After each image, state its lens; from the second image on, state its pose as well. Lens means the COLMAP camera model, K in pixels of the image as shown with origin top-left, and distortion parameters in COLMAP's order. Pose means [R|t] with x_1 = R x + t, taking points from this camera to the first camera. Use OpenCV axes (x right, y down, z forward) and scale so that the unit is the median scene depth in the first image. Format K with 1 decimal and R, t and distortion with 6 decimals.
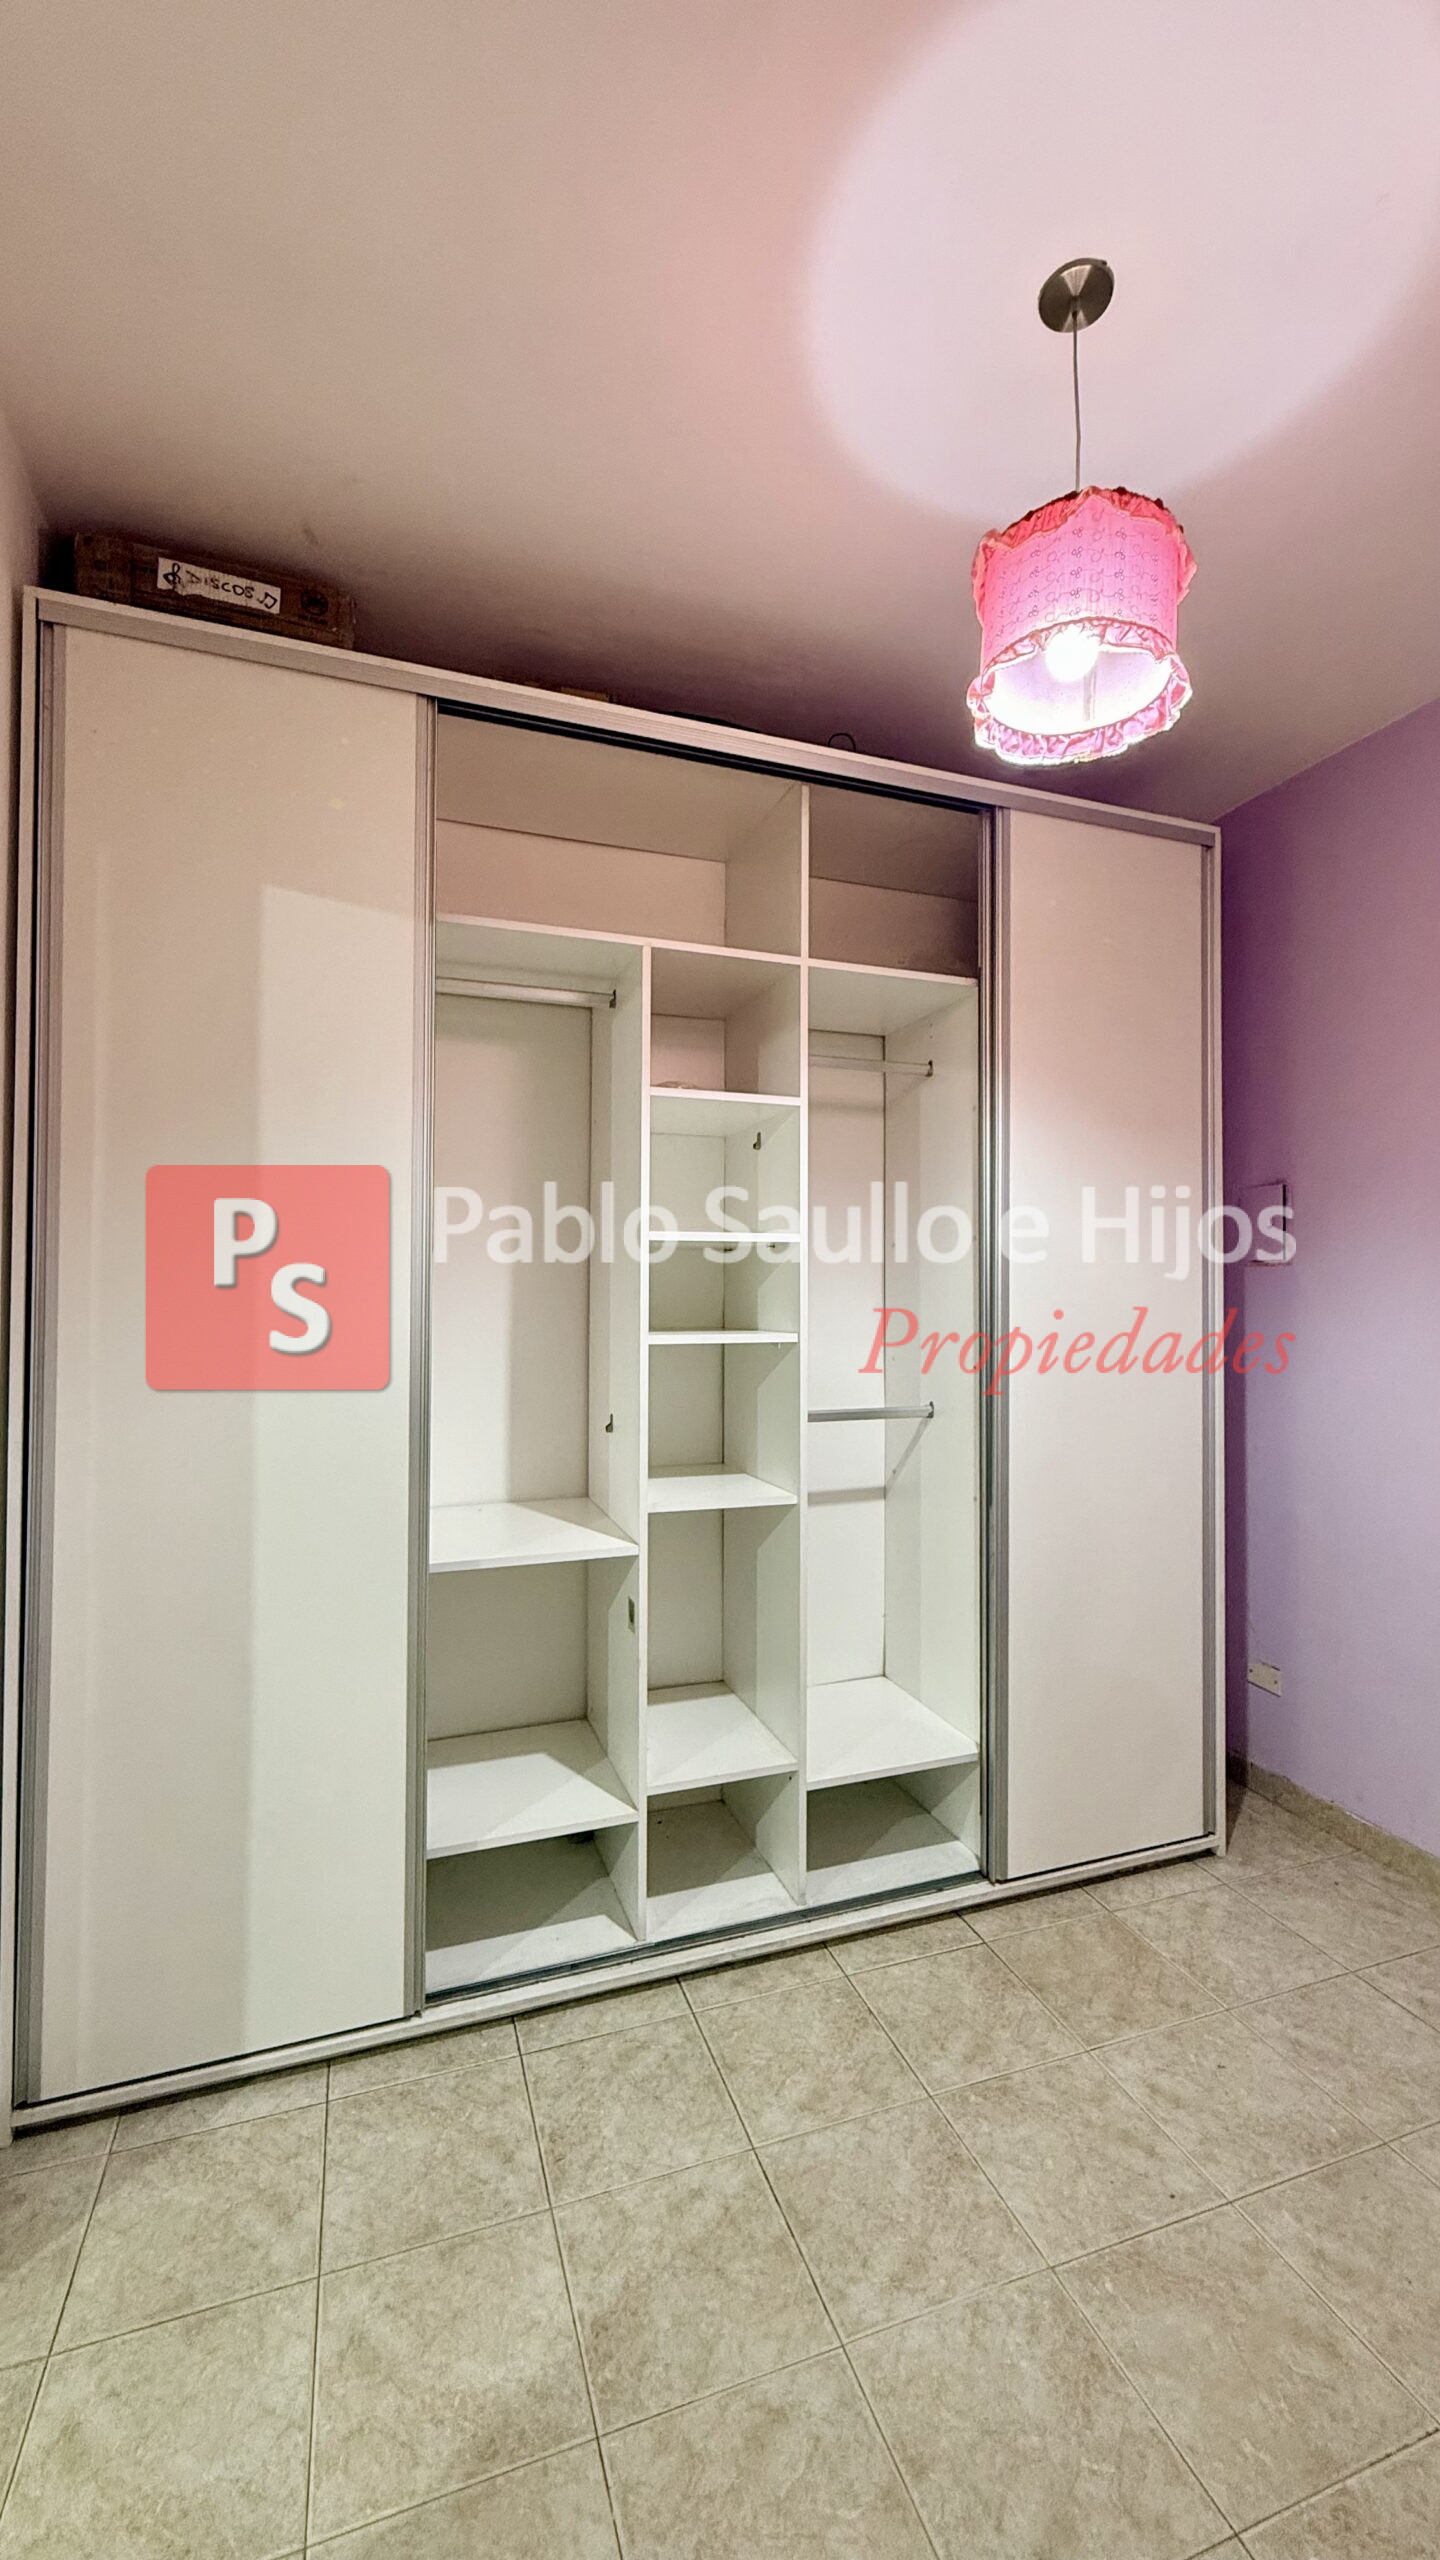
lens RADIAL K [[1026.7, 0, 719.9], [0, 1026.7, 1277.3], [0, 0, 1]] dist [0.005706, 0.000663]
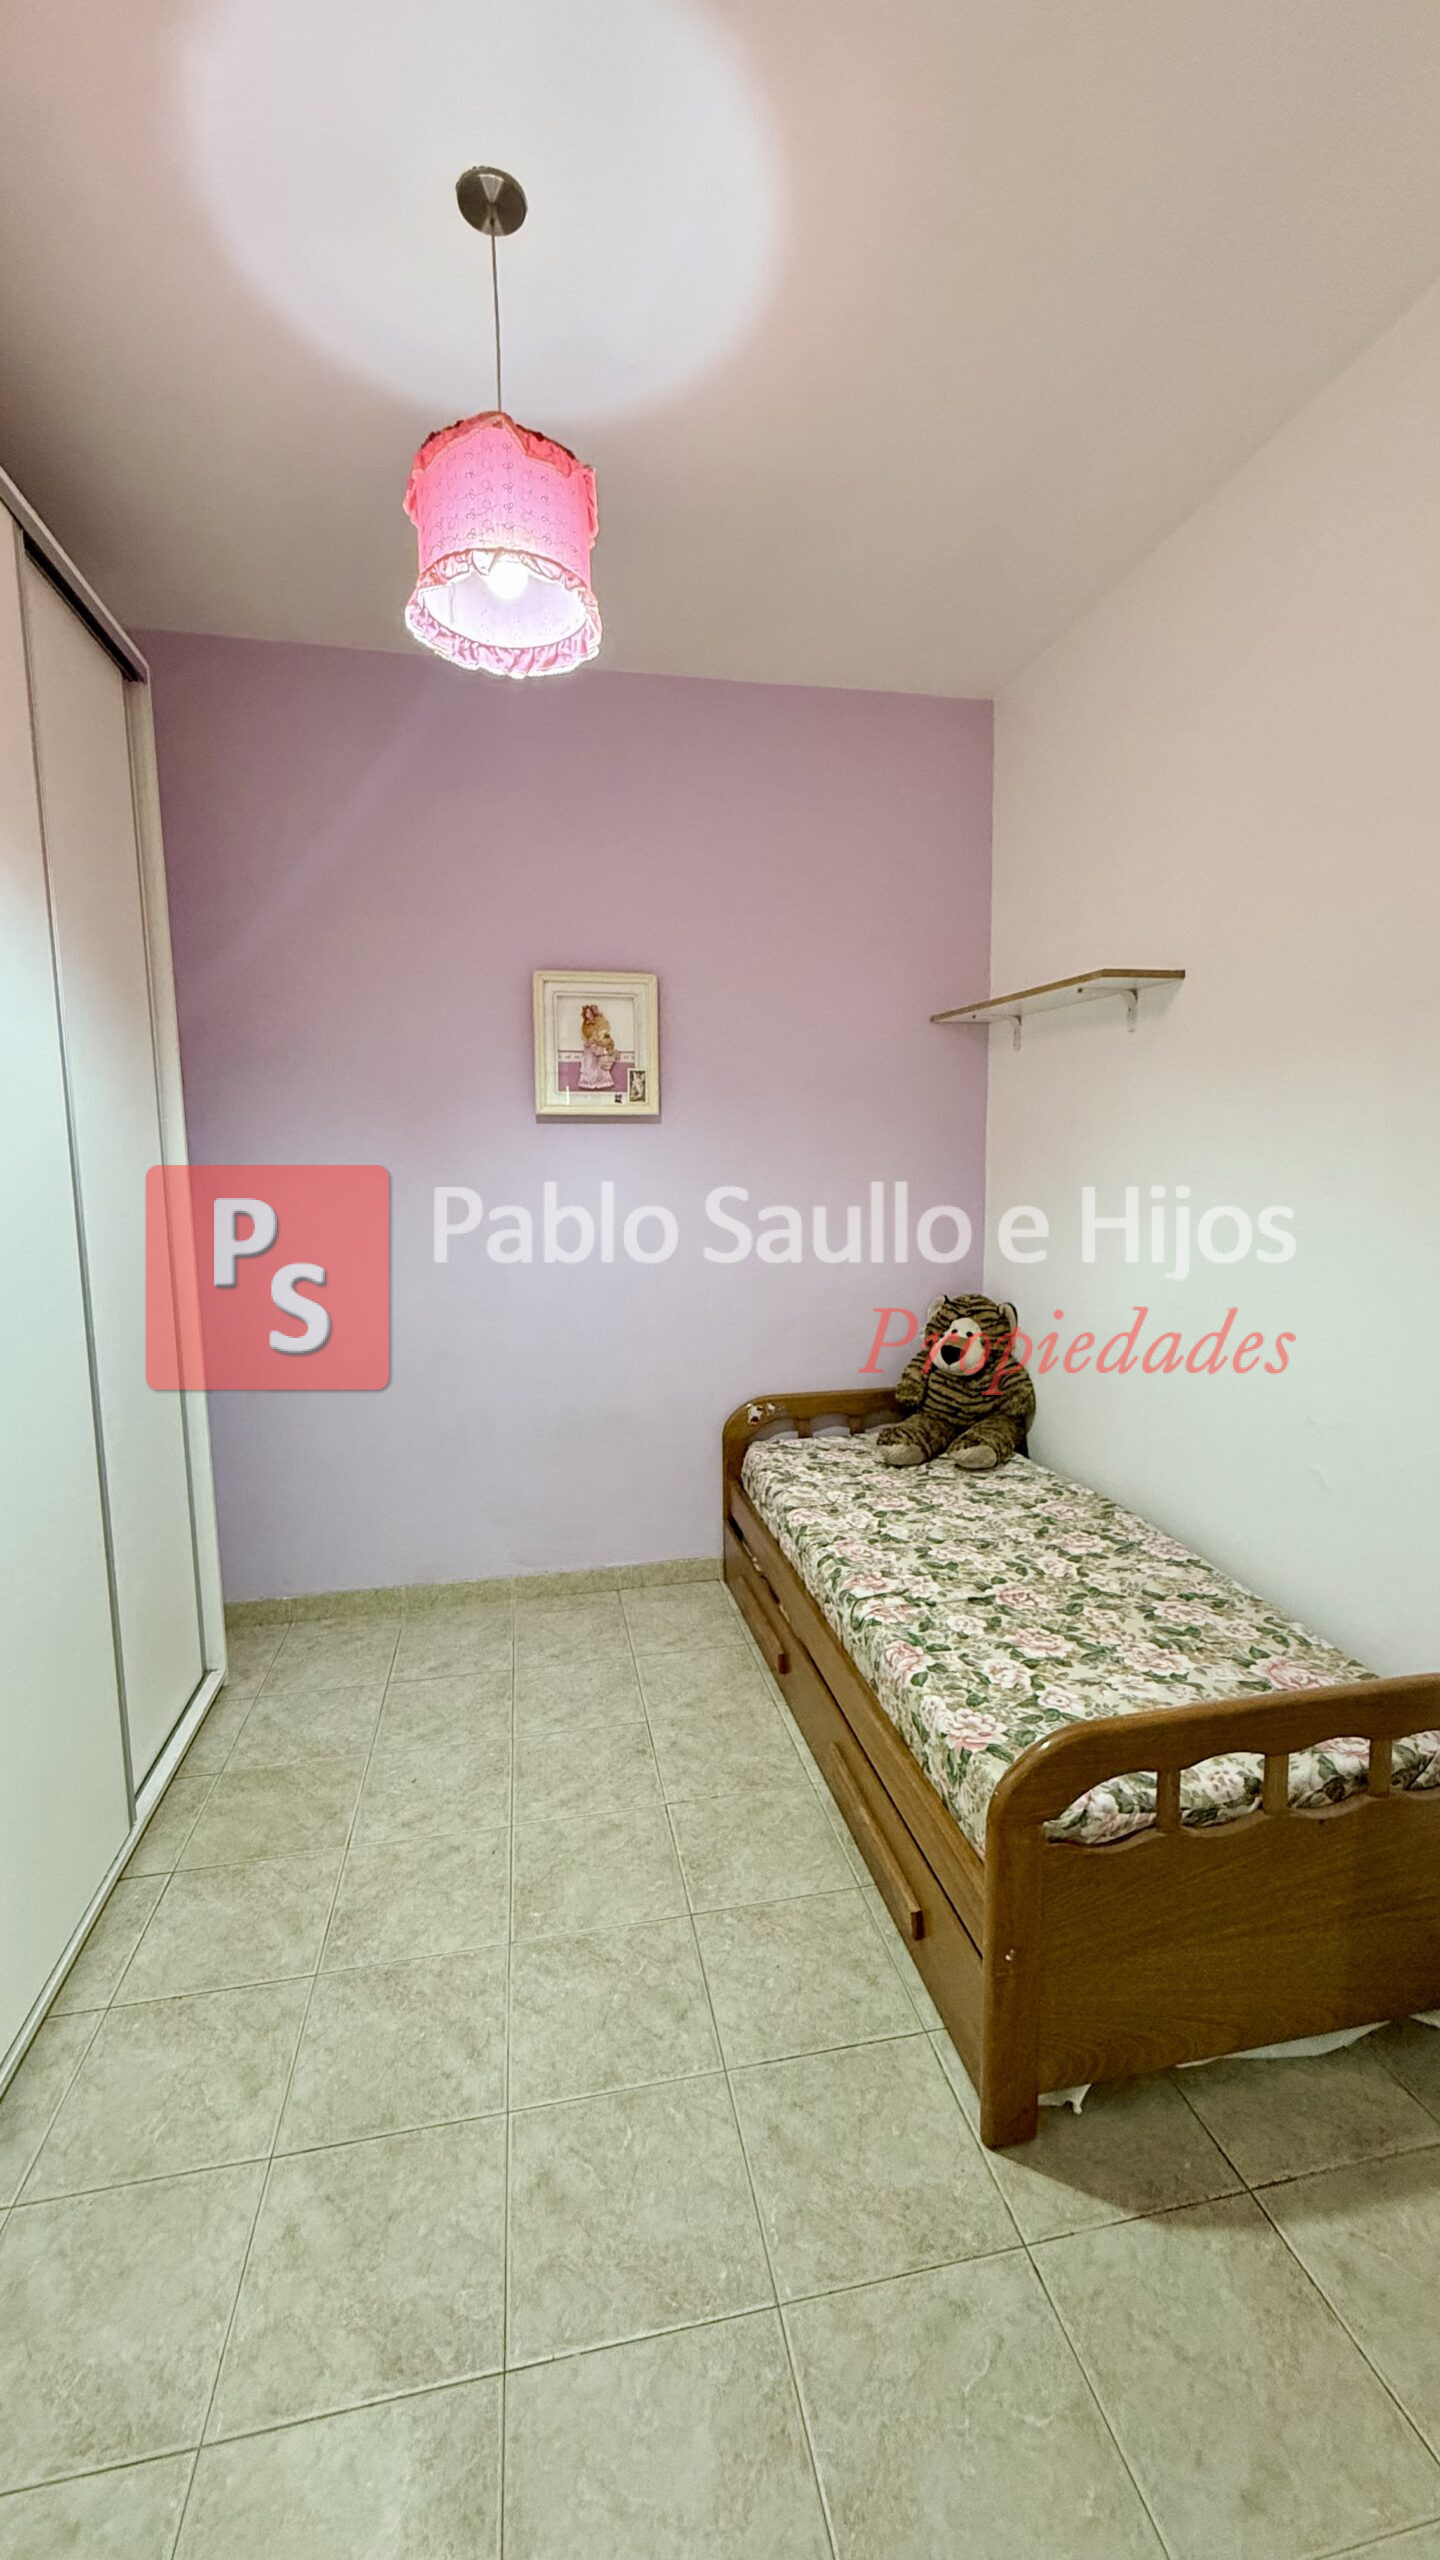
lens RADIAL K [[1026.7, 0, 722.5], [0, 1026.7, 1278.5], [0, 0, 1]] dist [0.005706, 0.000663]
pose [[0.140953, -0.132134, 0.981159, -0.717718], [0.001124, 0.991074, 0.133308, -0.008421], [-0.990016, -0.017688, 0.139844, 0.547701]]
